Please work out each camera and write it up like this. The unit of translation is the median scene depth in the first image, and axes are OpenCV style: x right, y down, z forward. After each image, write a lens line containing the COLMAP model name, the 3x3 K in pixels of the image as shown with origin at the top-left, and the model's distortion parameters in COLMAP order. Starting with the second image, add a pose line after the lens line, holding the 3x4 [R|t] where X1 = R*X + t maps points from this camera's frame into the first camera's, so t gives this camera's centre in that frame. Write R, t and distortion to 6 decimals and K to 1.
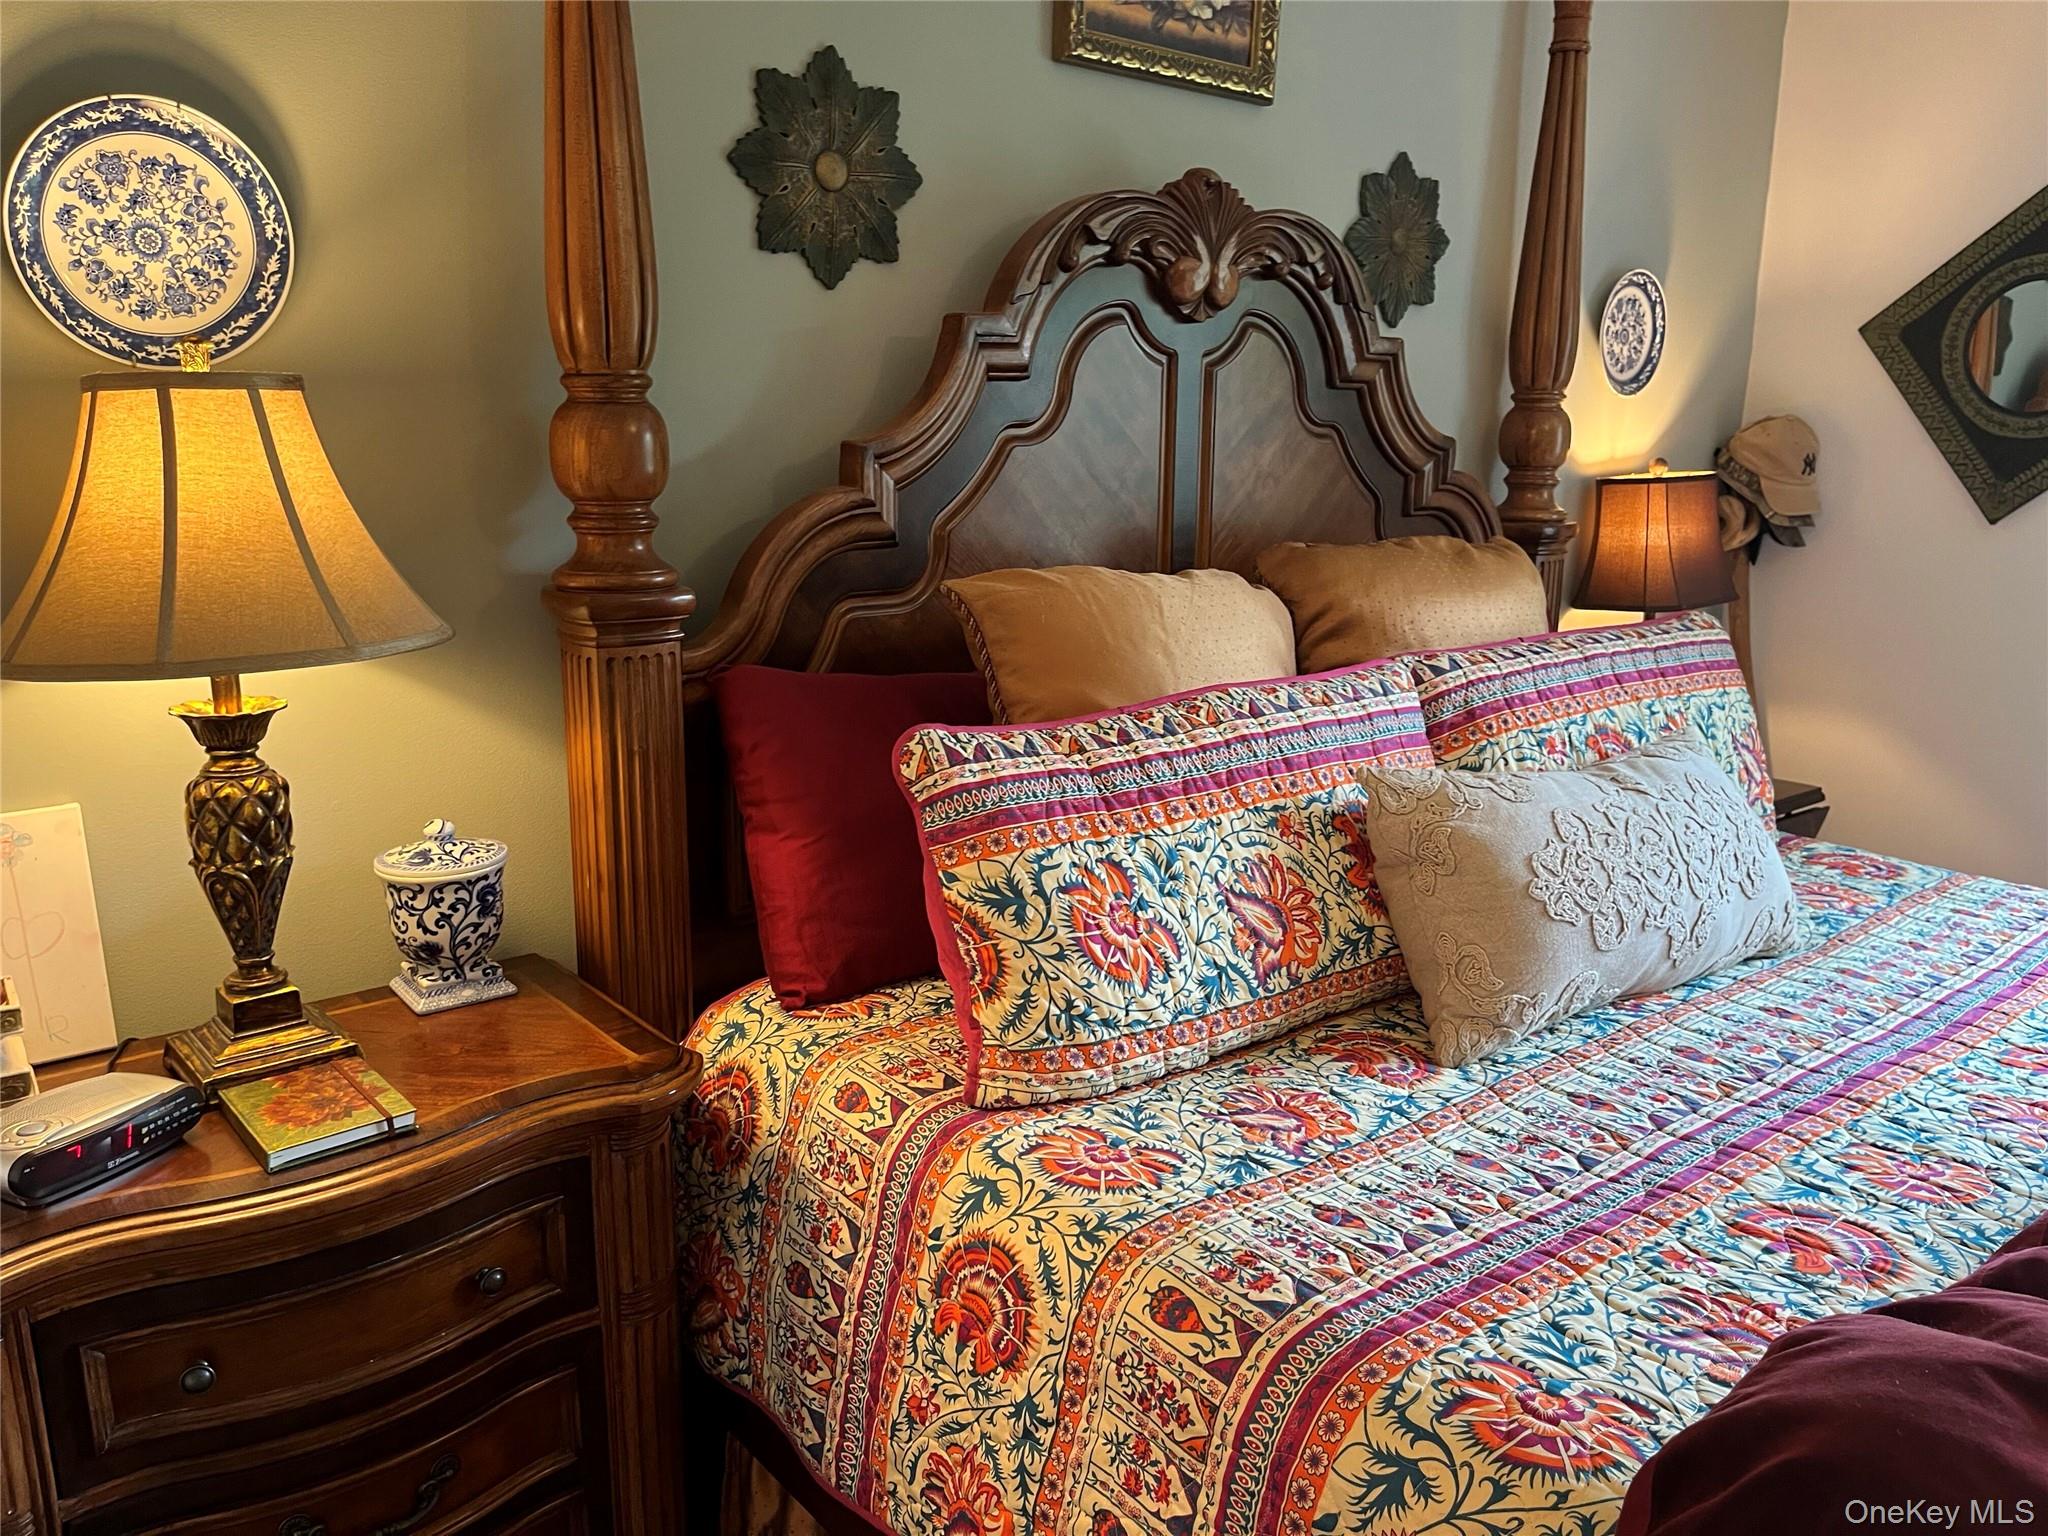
lens RADIAL K [[1544.7, 0, 1023.3], [0, 1544.7, 745.6], [0, 0, 1]] dist [0.118808, -0.174647]
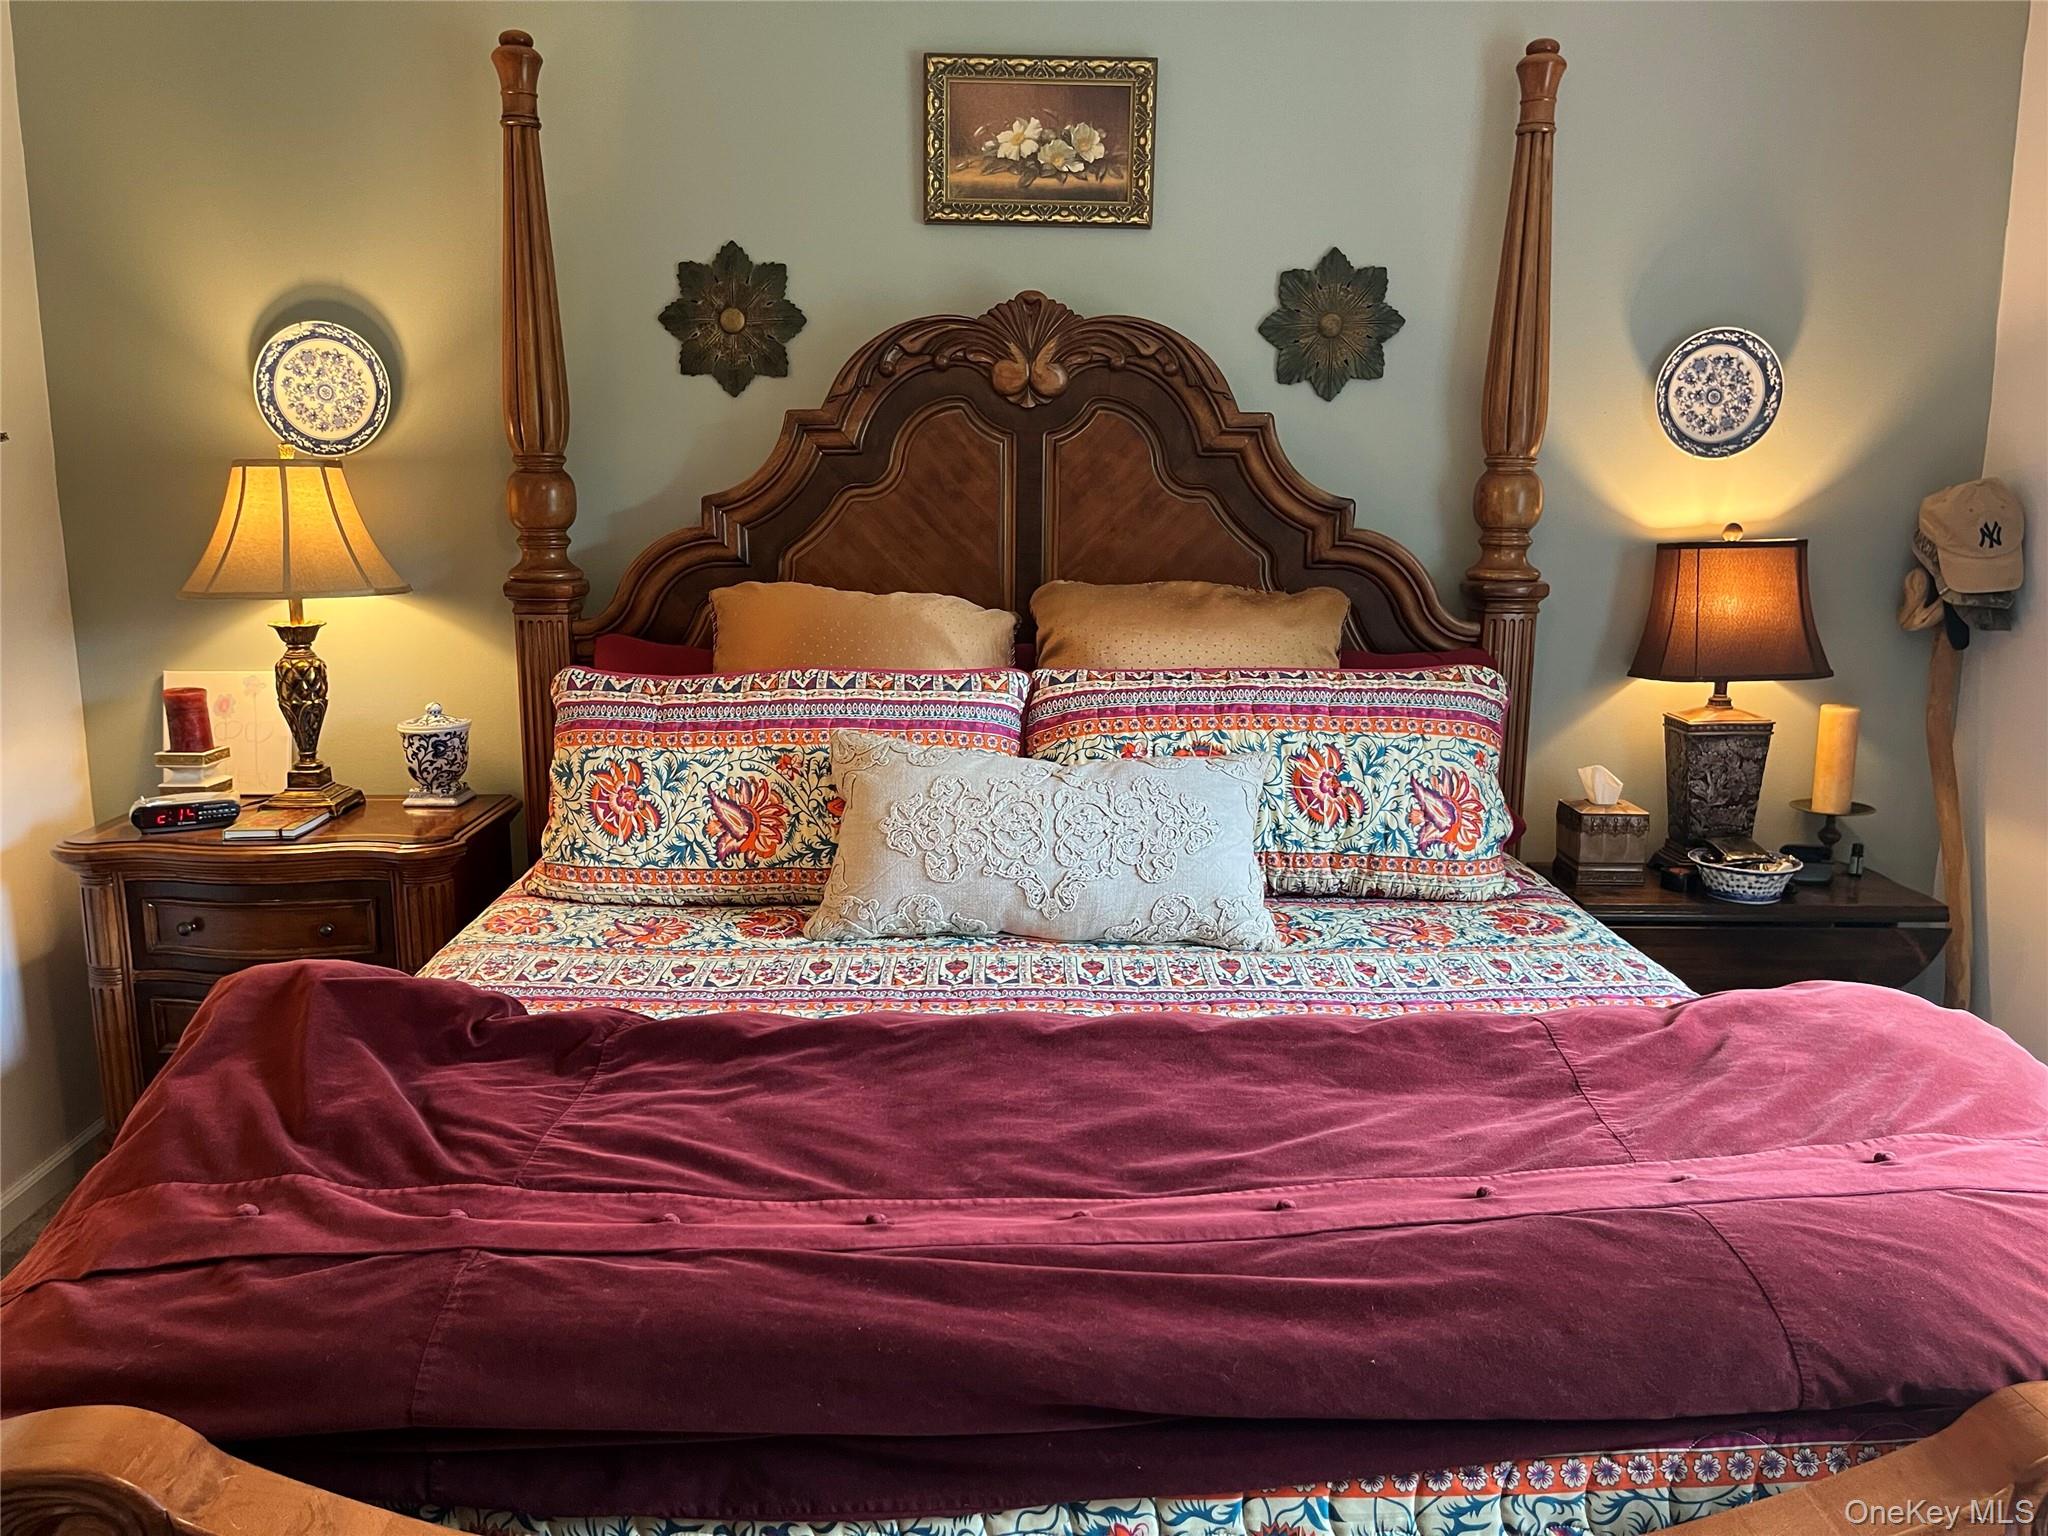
lens RADIAL K [[1568.4, 0, 1049.1], [0, 1568.4, 773.4], [0, 0, 1]] dist [0.082705, -0.108773]
pose [[0.778449, 0.112149, -0.617608, 1.301586], [-0.128400, 0.991555, 0.018213, 0.003955], [0.614435, 0.065123, 0.786275, 0.006121]]
